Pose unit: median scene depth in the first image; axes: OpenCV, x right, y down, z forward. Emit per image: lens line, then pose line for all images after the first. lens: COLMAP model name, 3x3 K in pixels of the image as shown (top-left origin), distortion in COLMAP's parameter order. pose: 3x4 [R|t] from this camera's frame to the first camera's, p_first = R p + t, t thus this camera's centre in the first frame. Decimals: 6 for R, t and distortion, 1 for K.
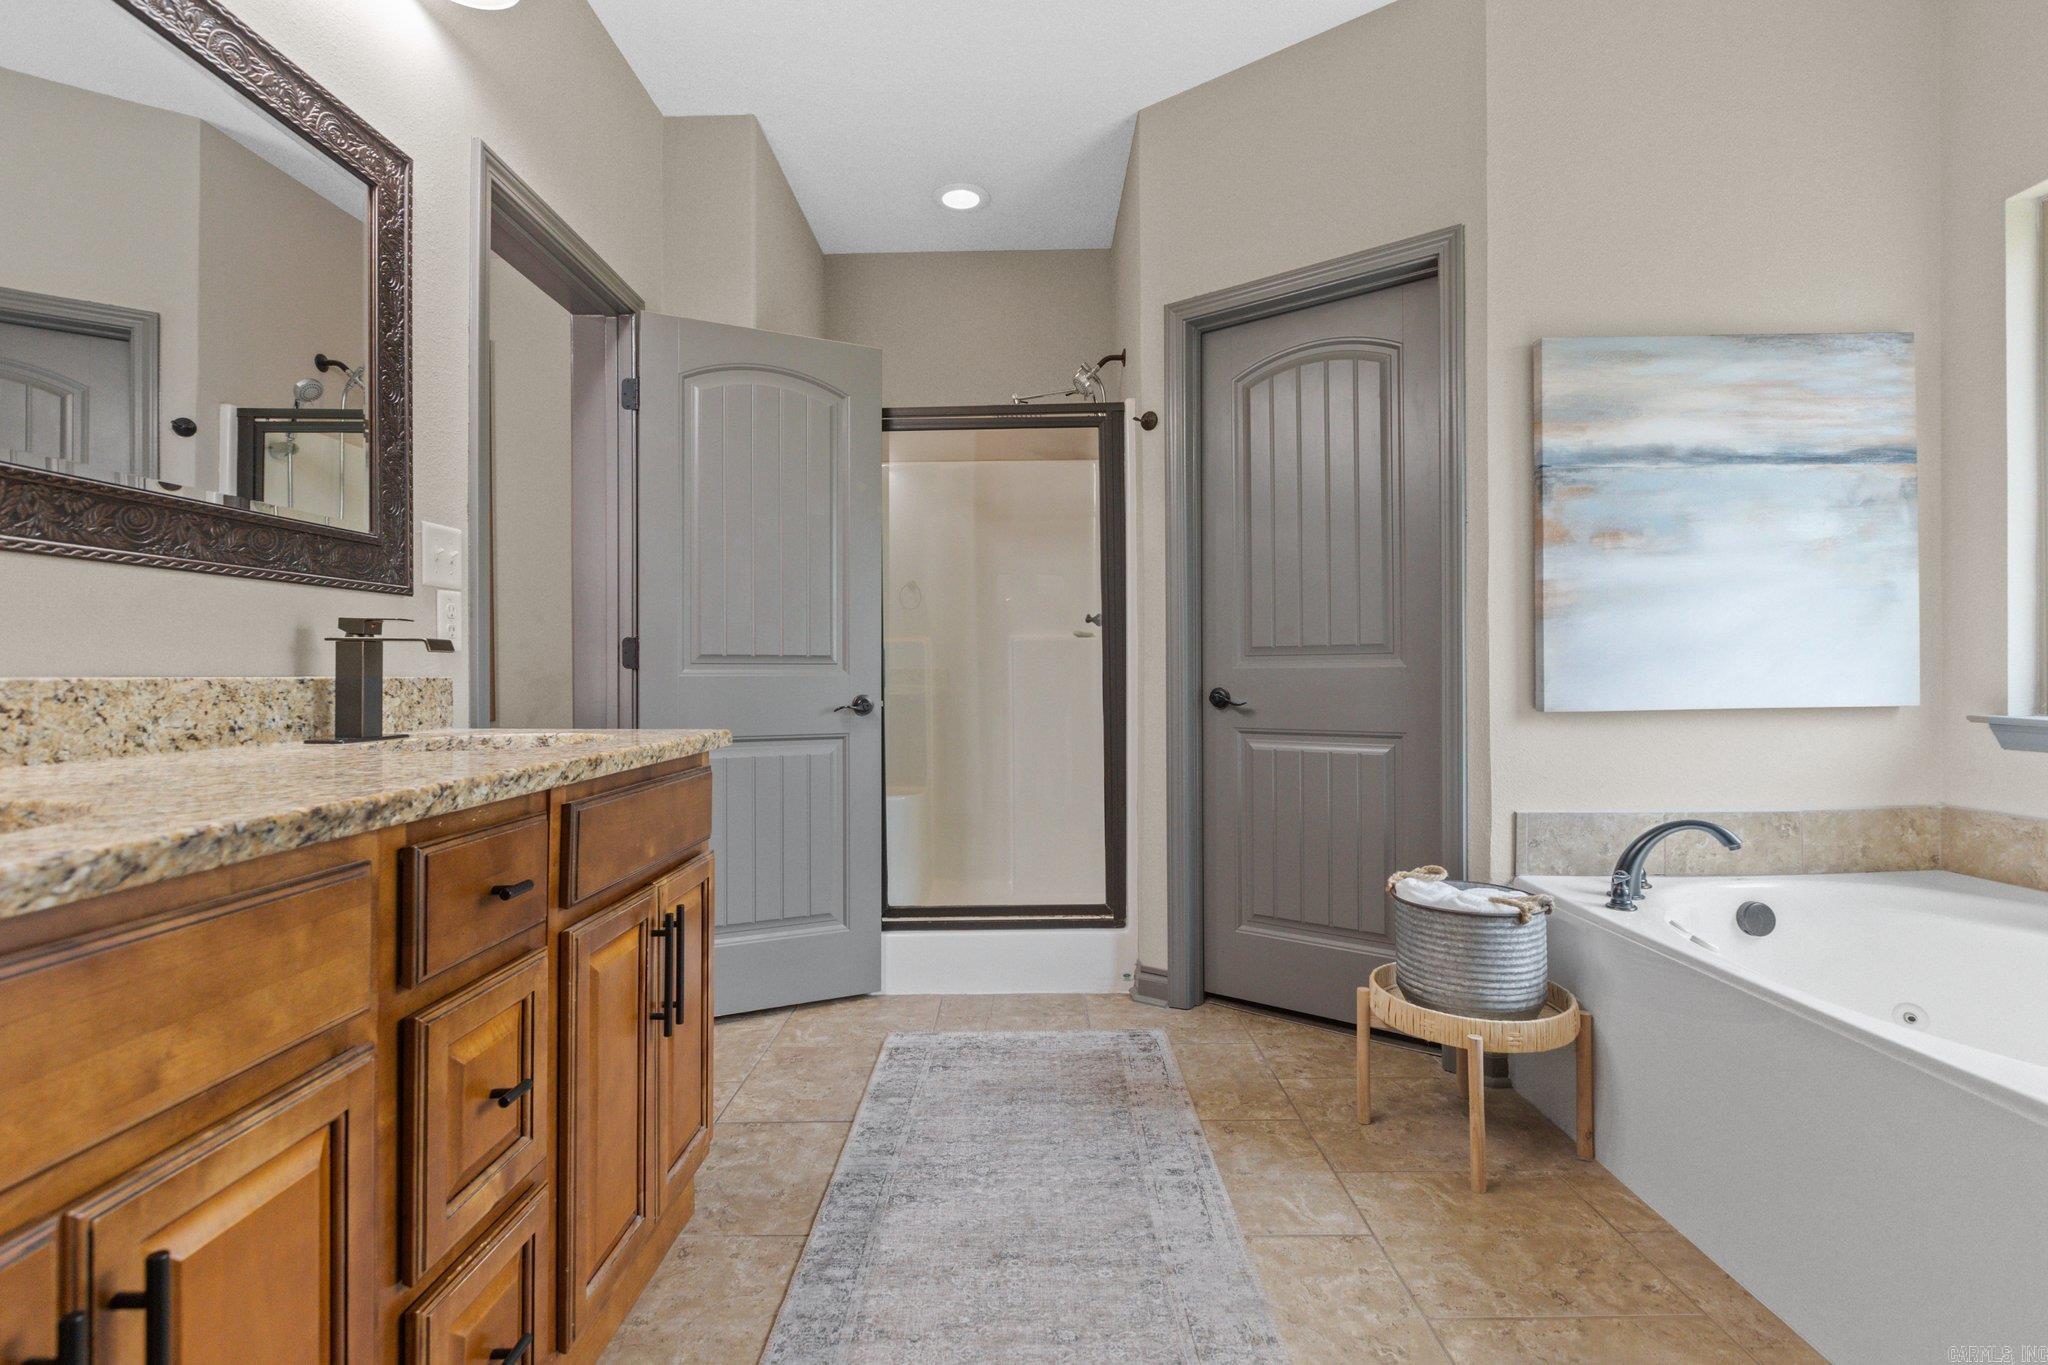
lens RADIAL K [[953.0, 0, 1041.8], [0, 953.0, 687.8], [0, 0, 1]] dist [-0.000604, -0.000091]
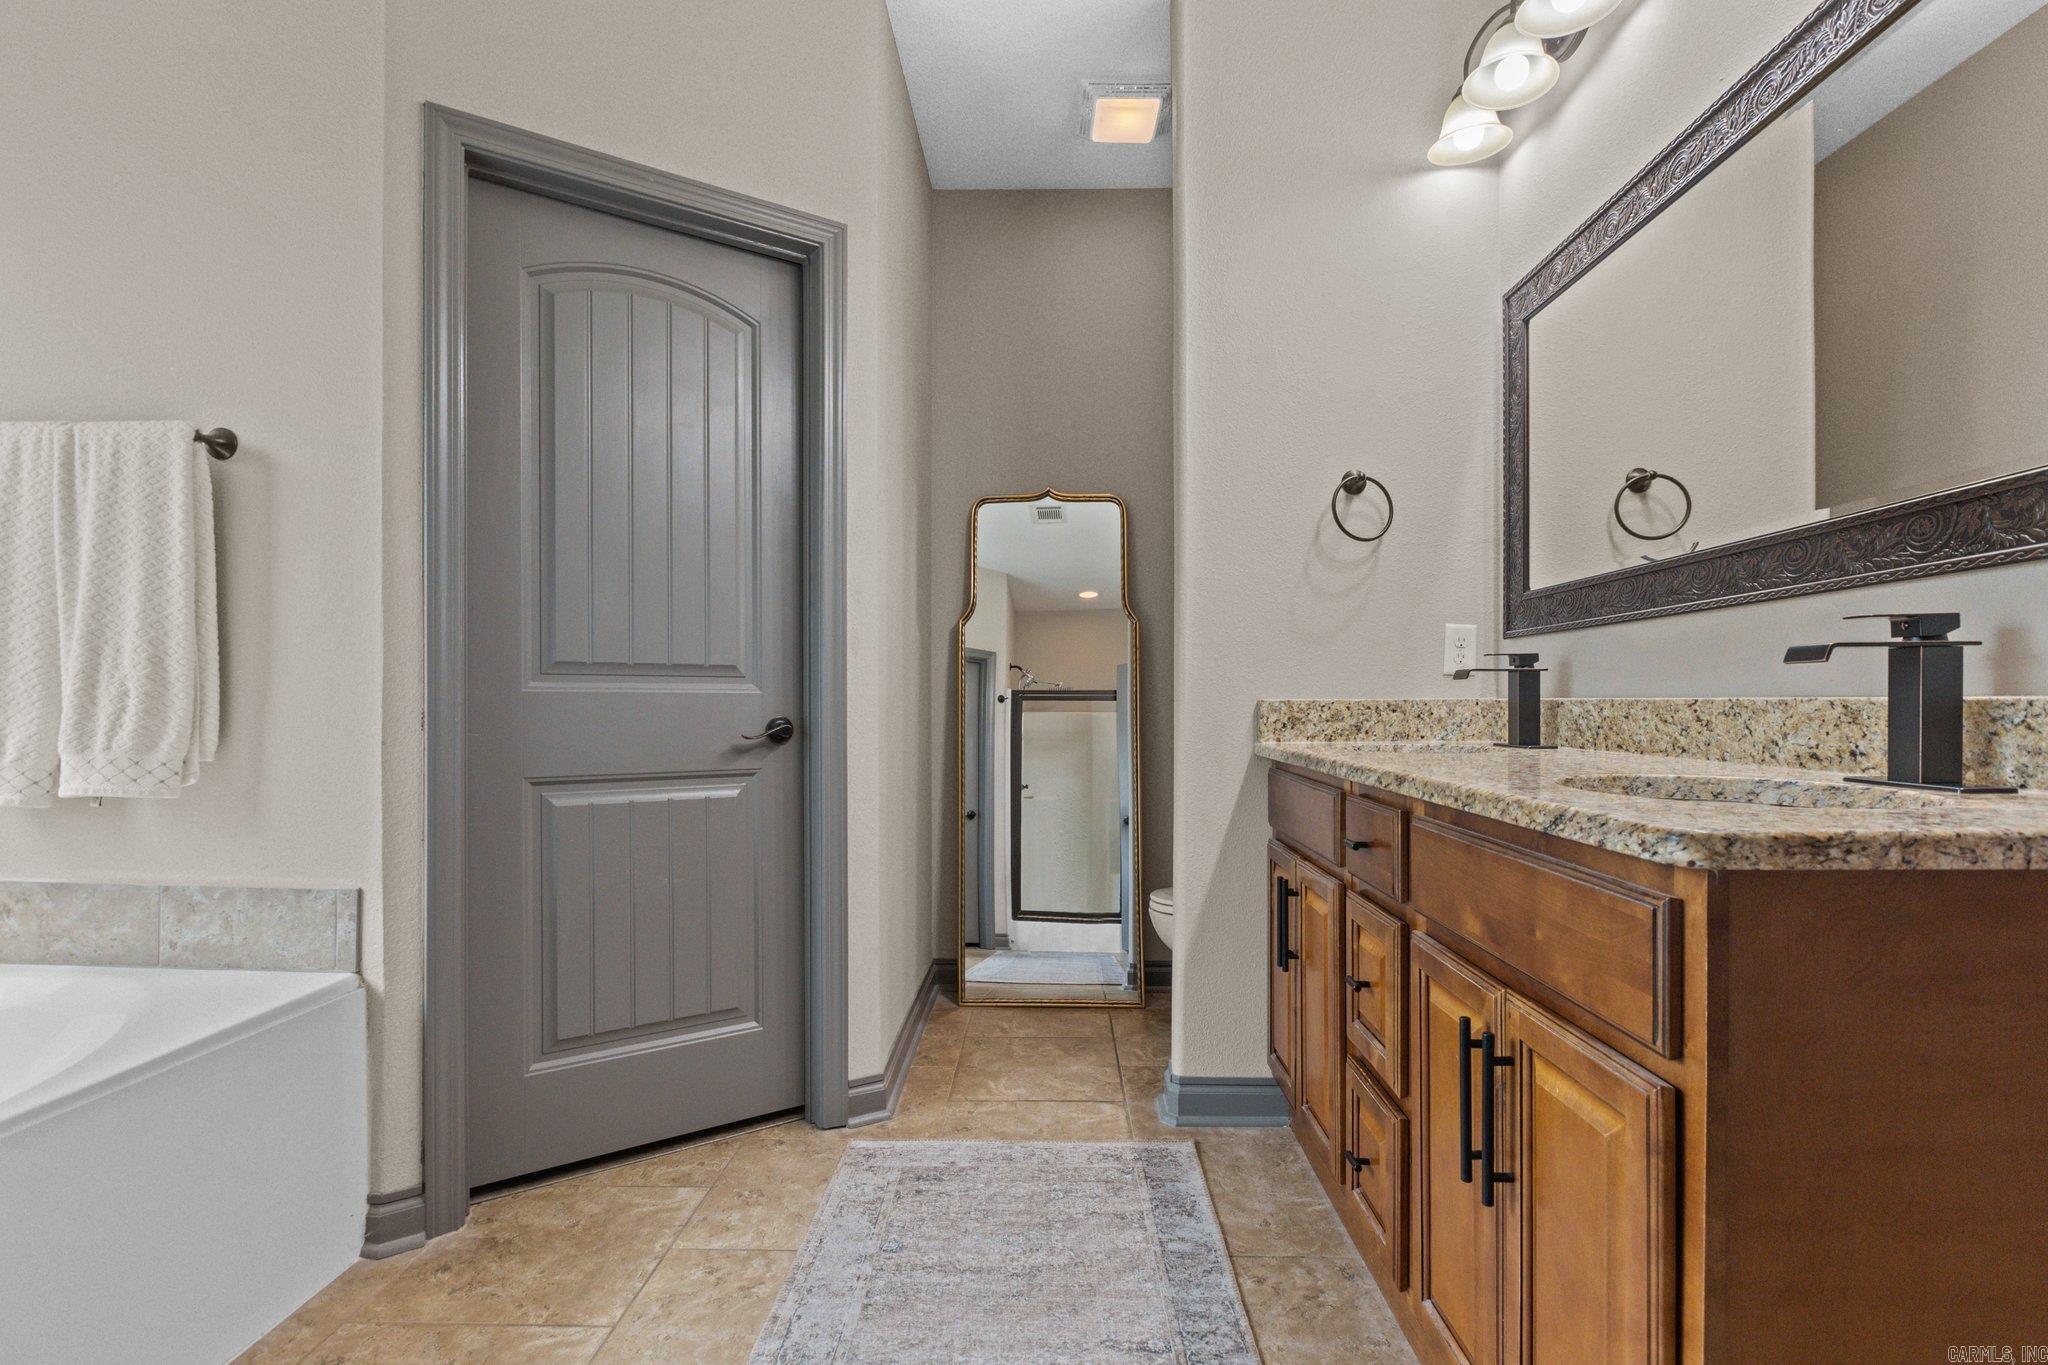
lens RADIAL K [[953.0, 0, 1041.8], [0, 953.0, 687.8], [0, 0, 1]] dist [-0.000604, -0.000091]
pose [[-0.999790, 0.007971, 0.018896, -0.084518], [0.007983, 0.999968, 0.000596, -0.029276], [-0.018890, 0.000747, -0.999821, 2.076758]]
